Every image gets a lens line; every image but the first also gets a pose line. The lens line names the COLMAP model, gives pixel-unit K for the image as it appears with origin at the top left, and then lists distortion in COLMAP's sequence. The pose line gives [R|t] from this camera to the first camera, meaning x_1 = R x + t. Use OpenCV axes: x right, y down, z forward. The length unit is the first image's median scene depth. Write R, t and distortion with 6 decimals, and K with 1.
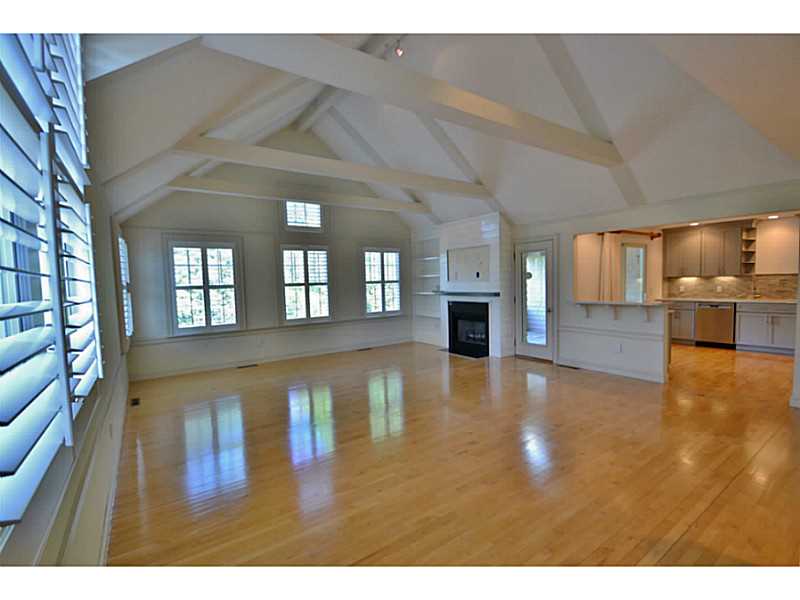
lens RADIAL K [[367.5, 0, 392.8], [0, 367.5, 303.7], [0, 0, 1]] dist [0.009178, -0.014924]
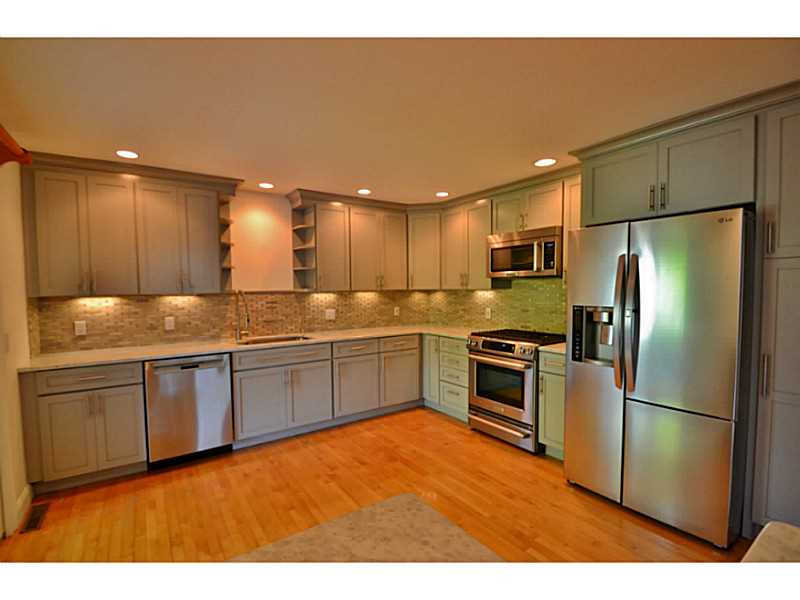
lens RADIAL K [[367.5, 0, 392.8], [0, 367.5, 303.7], [0, 0, 1]] dist [0.009178, -0.014924]
pose [[0.020289, -0.021863, 0.999555, 0.451708], [0.070363, 0.997313, 0.020386, -0.054752], [-0.997315, 0.069918, 0.021773, 0.727018]]
